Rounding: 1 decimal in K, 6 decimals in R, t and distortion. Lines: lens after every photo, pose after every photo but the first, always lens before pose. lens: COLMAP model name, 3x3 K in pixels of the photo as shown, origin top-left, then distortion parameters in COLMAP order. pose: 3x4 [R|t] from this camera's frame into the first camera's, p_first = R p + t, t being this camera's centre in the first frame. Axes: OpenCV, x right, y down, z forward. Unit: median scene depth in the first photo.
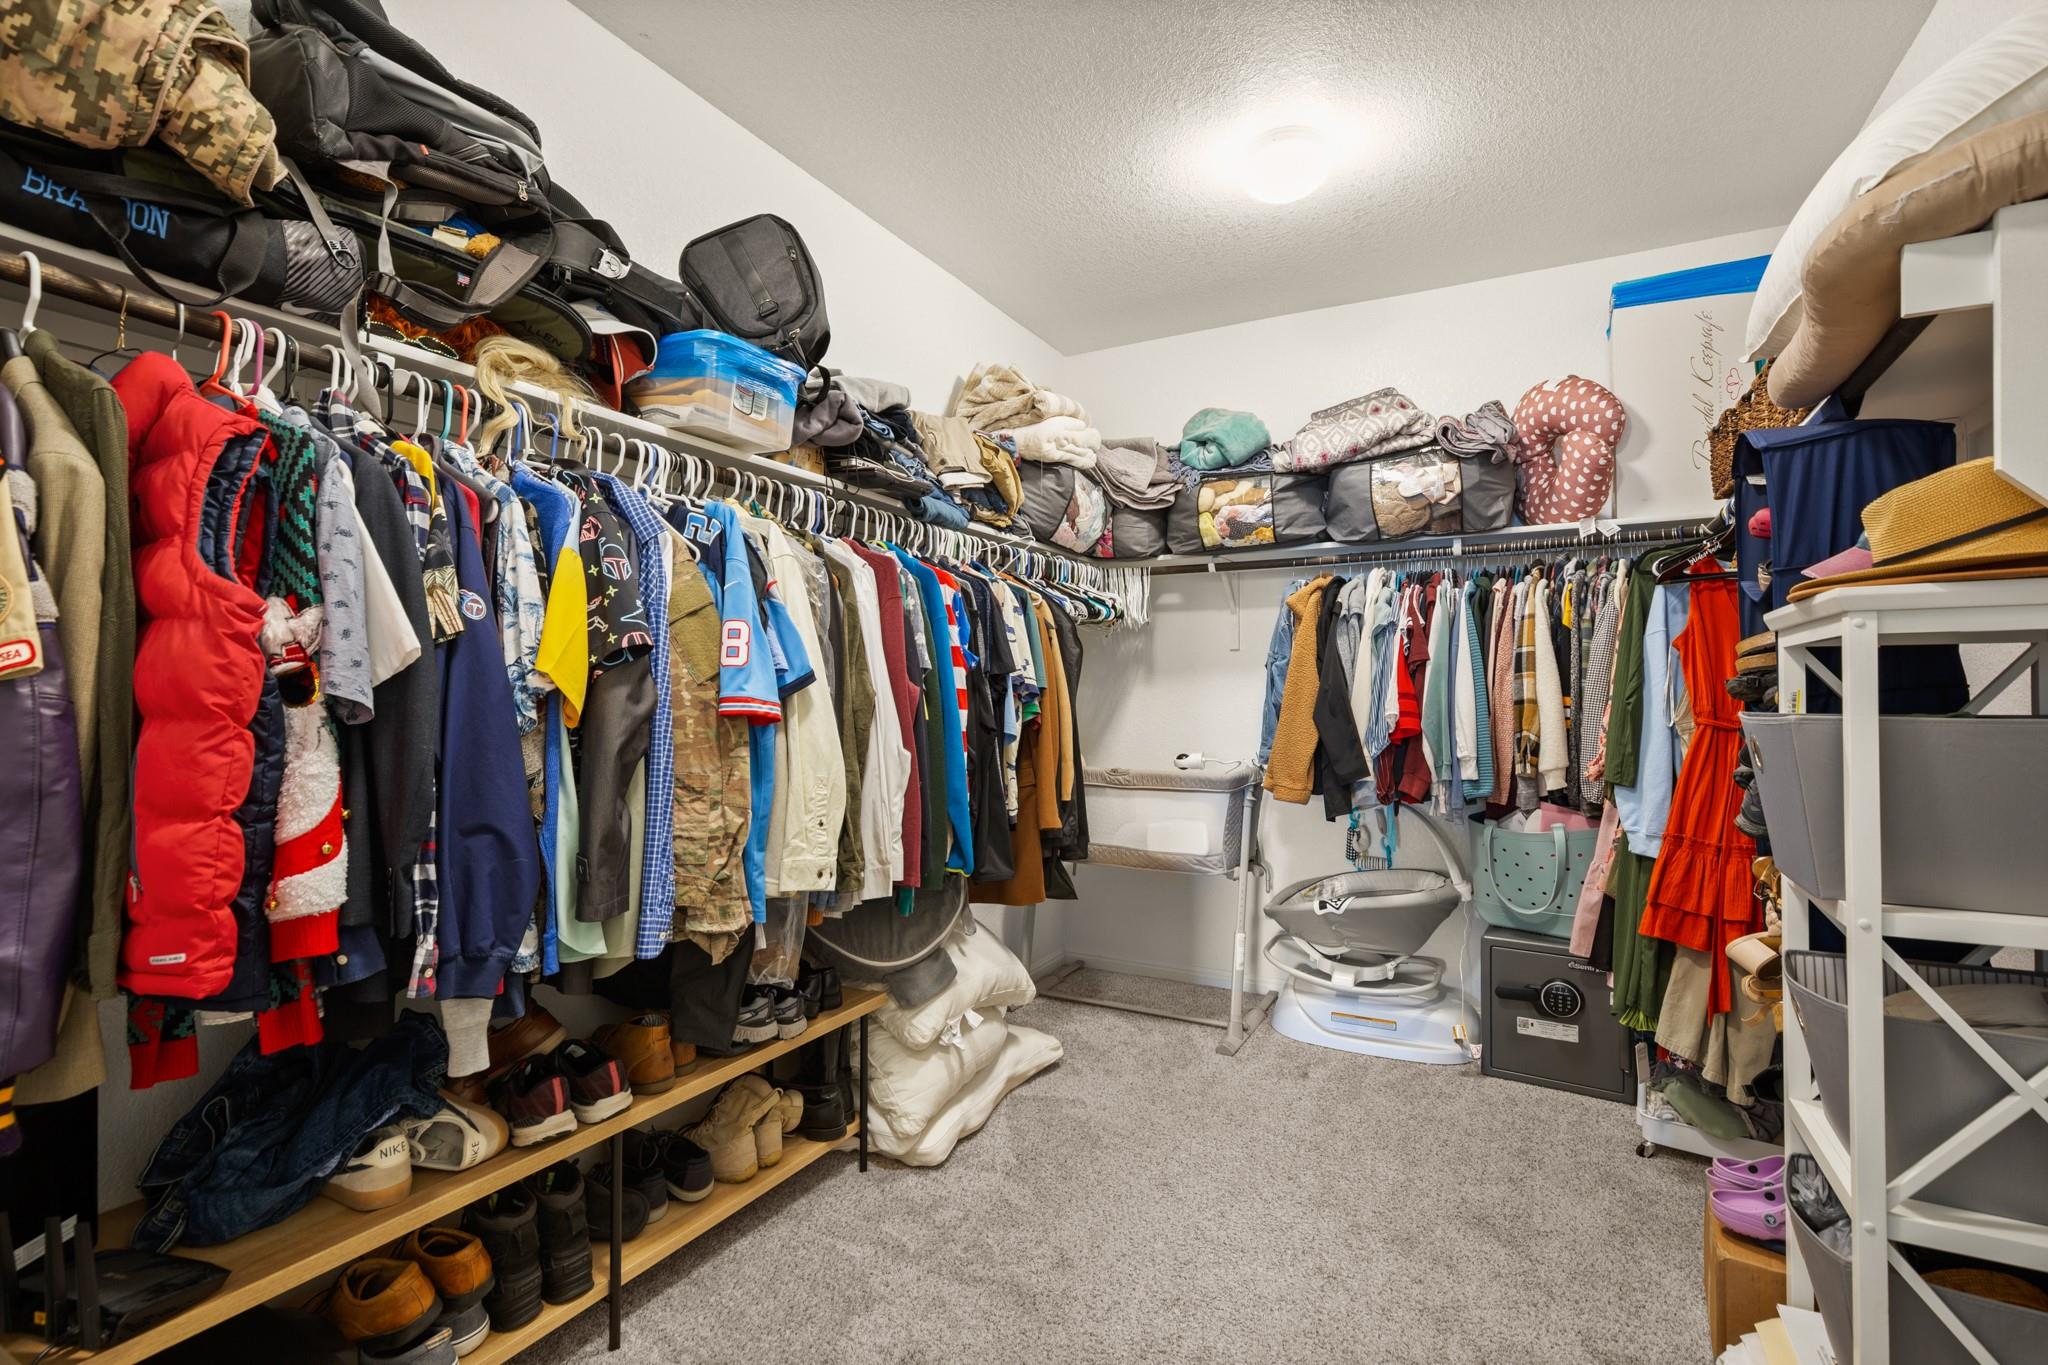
lens RADIAL K [[926.2, 0, 1014.7], [0, 926.2, 690.1], [0, 0, 1]] dist [-0.008265, 0.002953]
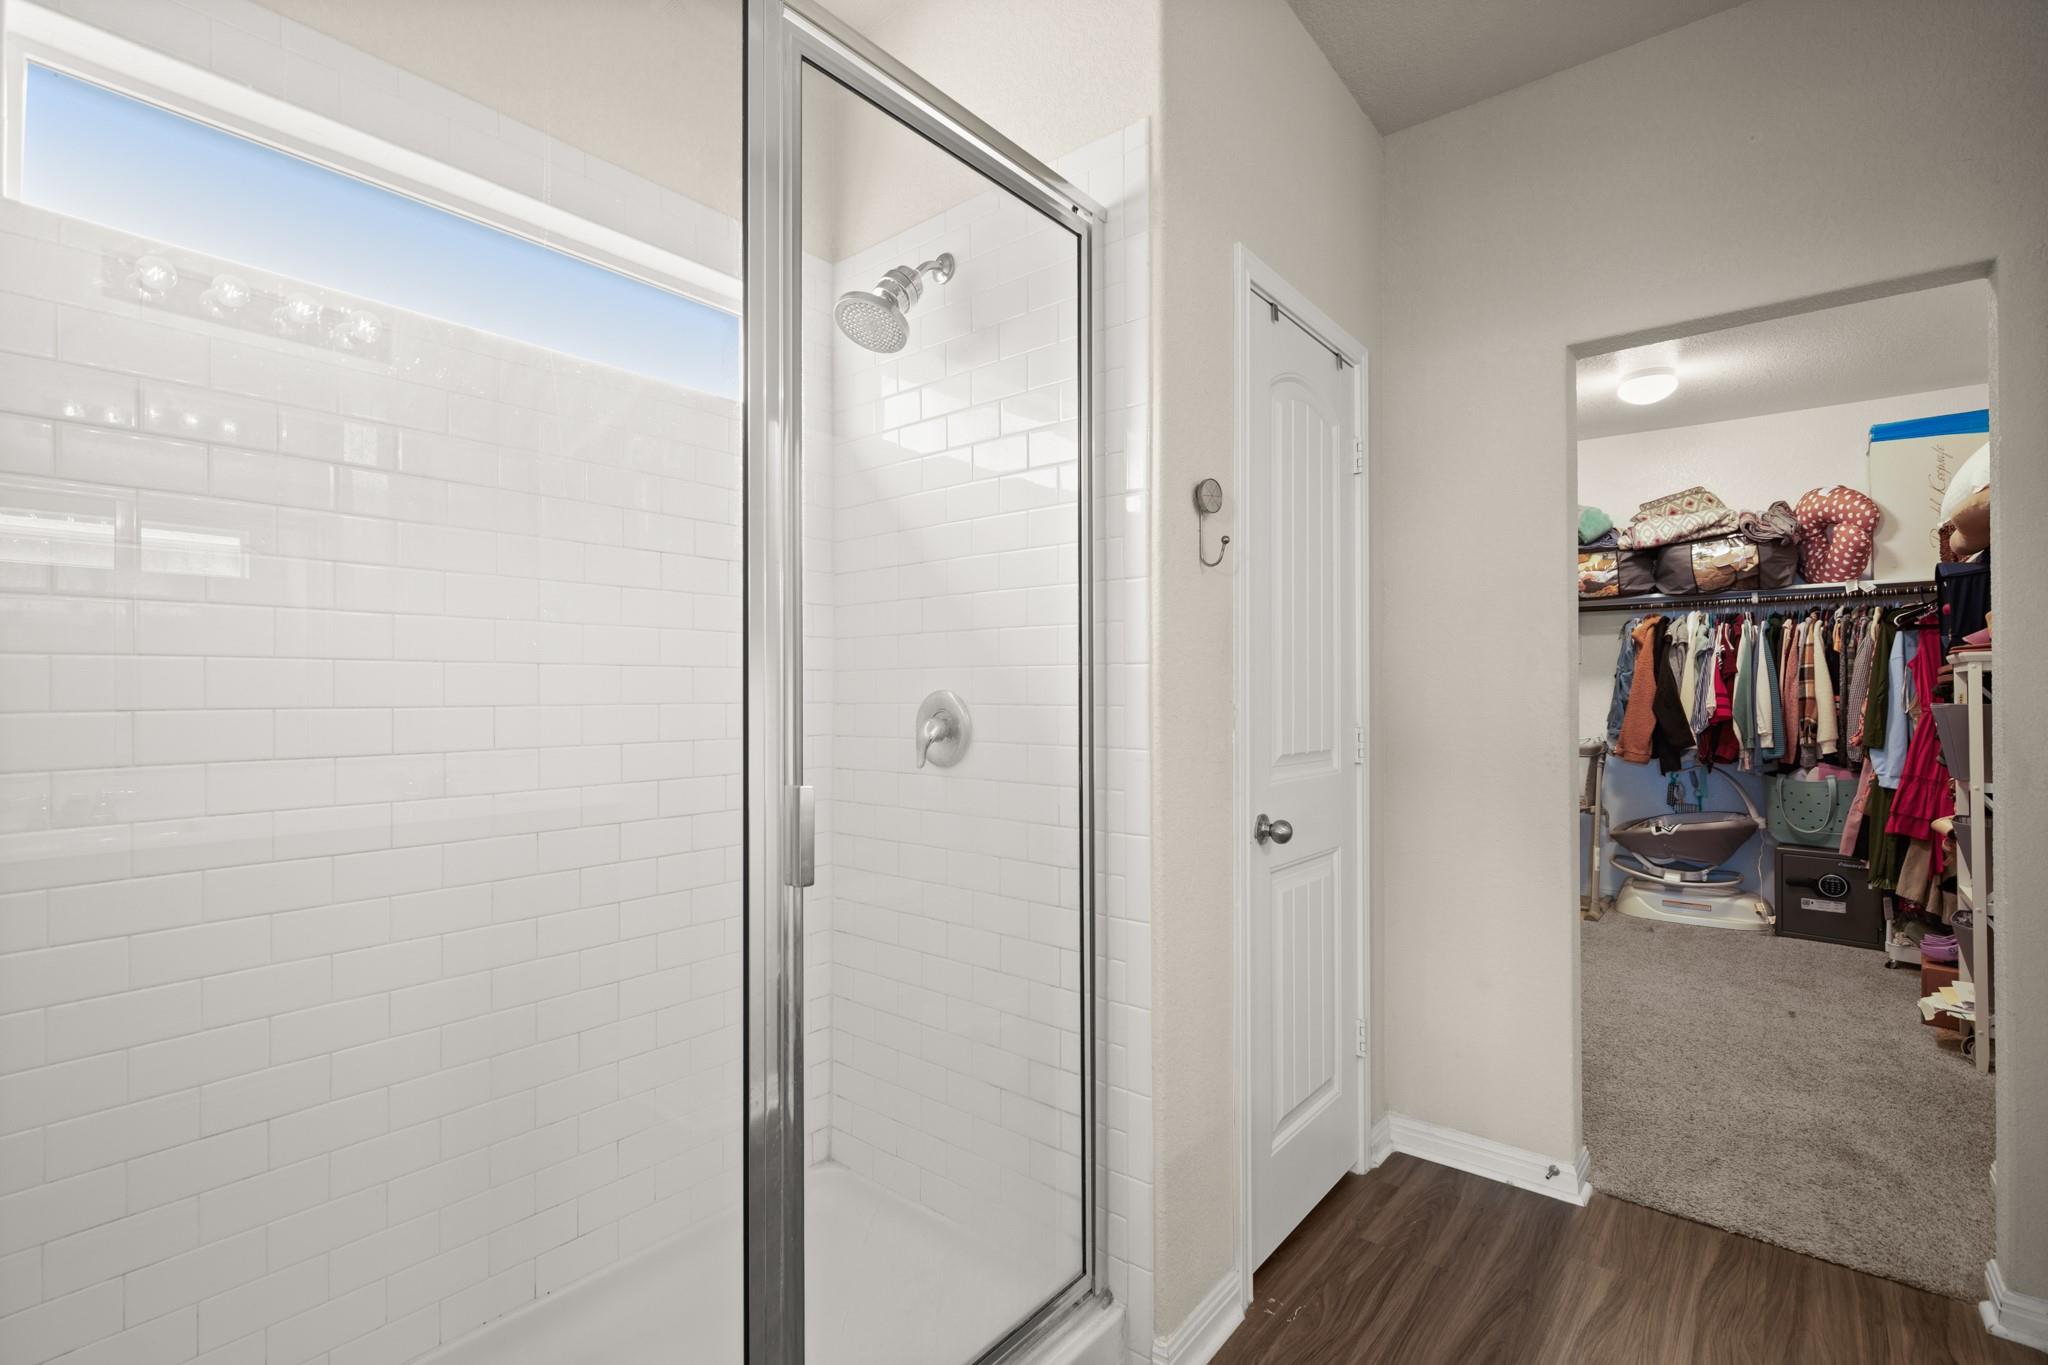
lens RADIAL K [[926.2, 0, 1023.5], [0, 926.2, 688.2], [0, 0, 1]] dist [-0.008265, 0.002953]
pose [[0.983918, -0.000411, -0.178619, -0.463304], [0.000250, 1.000000, -0.000927, -0.004251], [0.178619, 0.000868, 0.983918, -0.757881]]
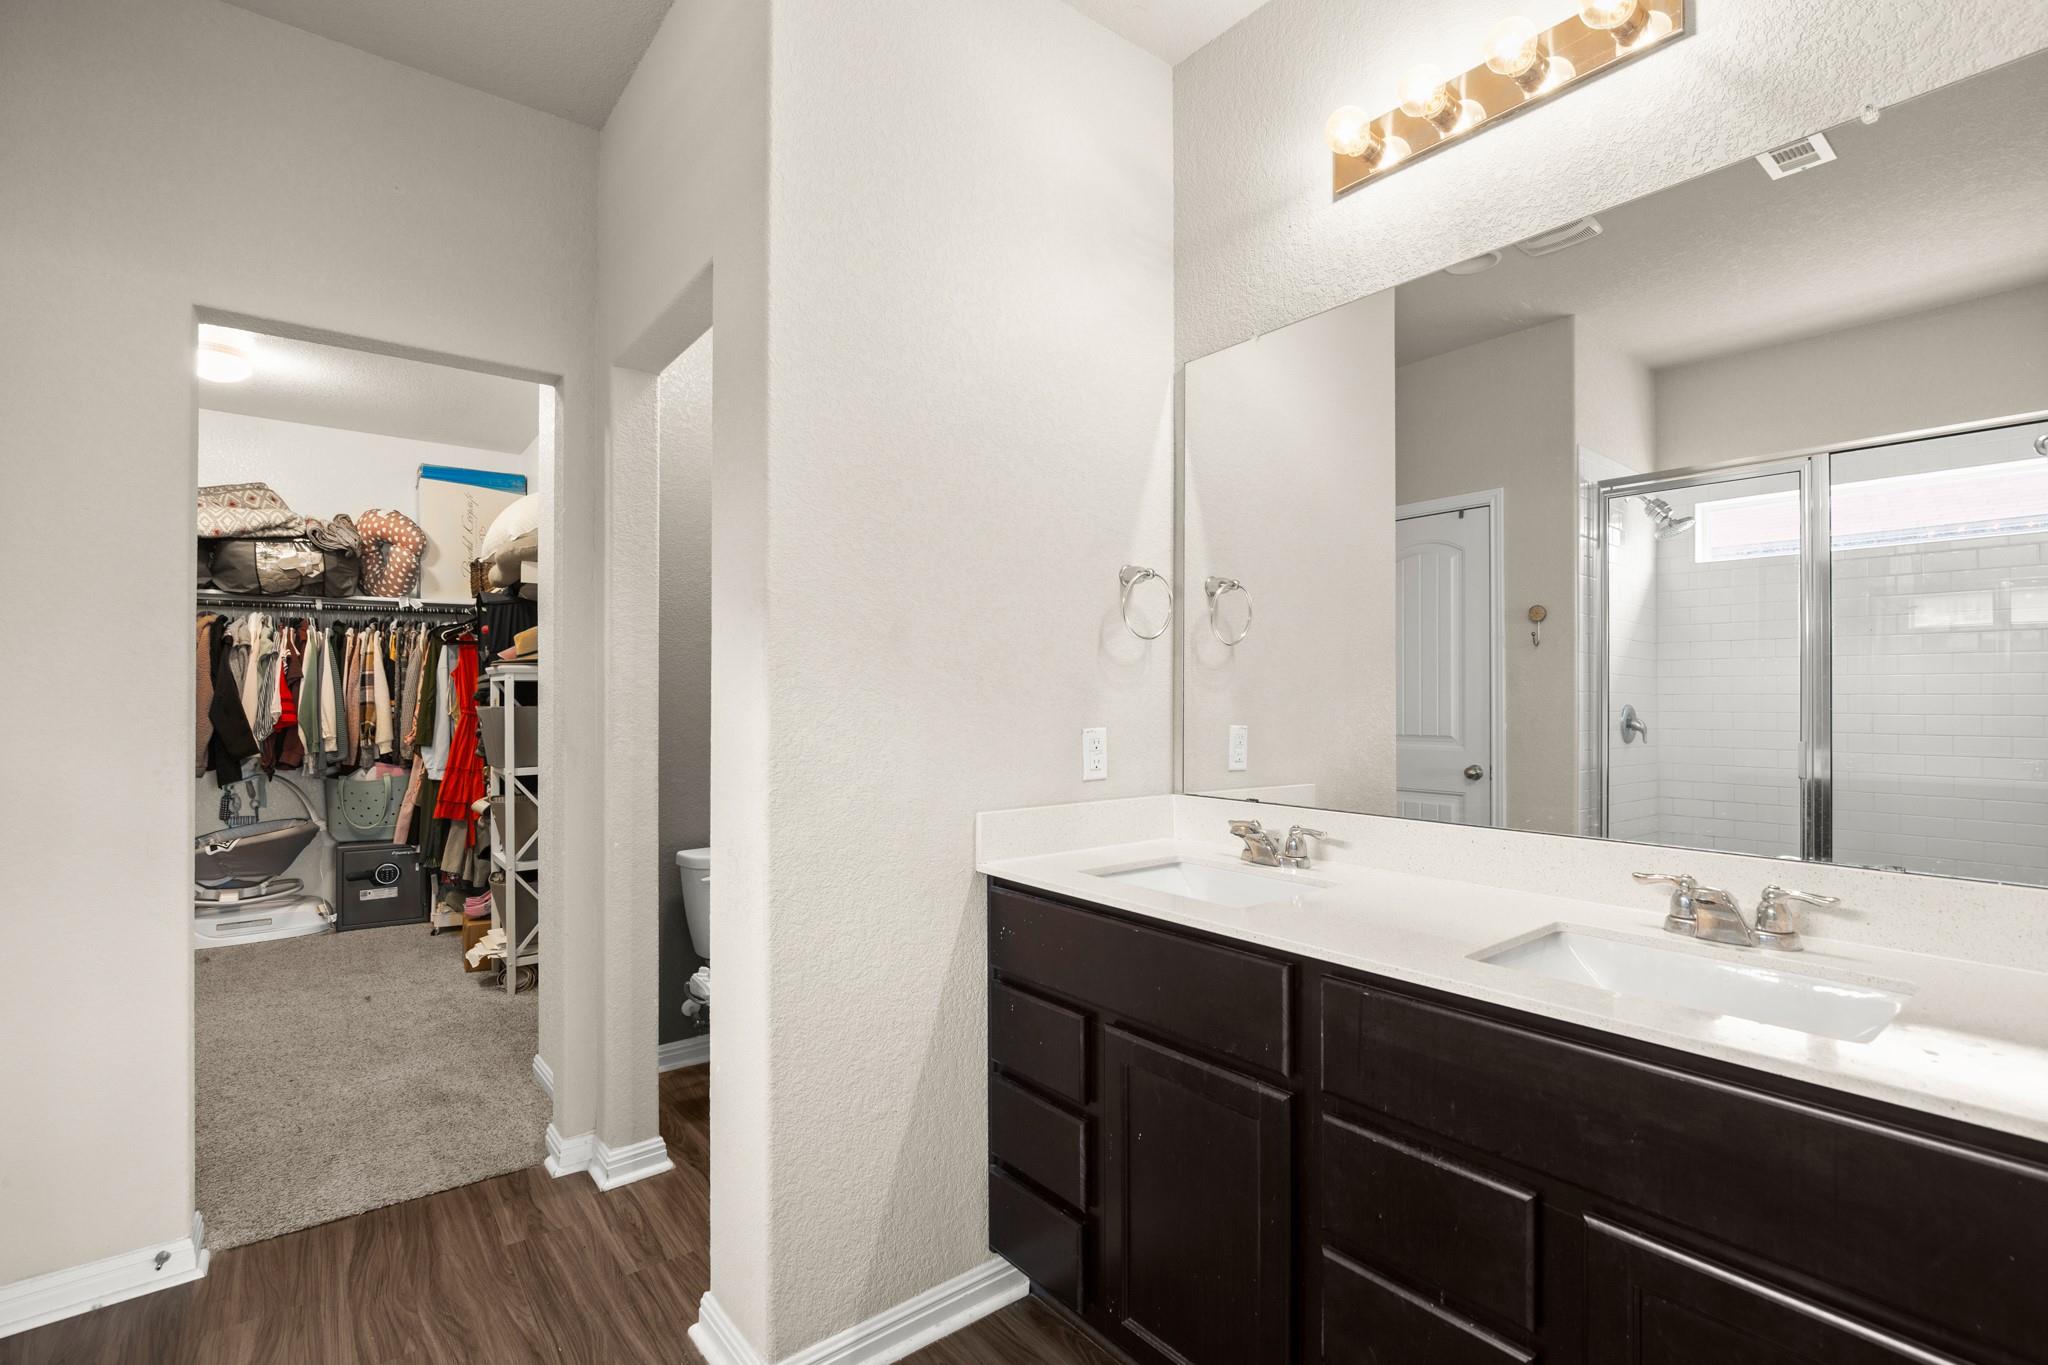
lens RADIAL K [[926.2, 0, 1039.8], [0, 926.2, 683.5], [0, 0, 1]] dist [-0.008265, 0.002953]
pose [[0.379842, 0.012862, 0.924962, -0.522788], [-0.002050, 0.999913, -0.013062, -0.004148], [-0.925049, 0.003066, 0.379835, -0.752260]]
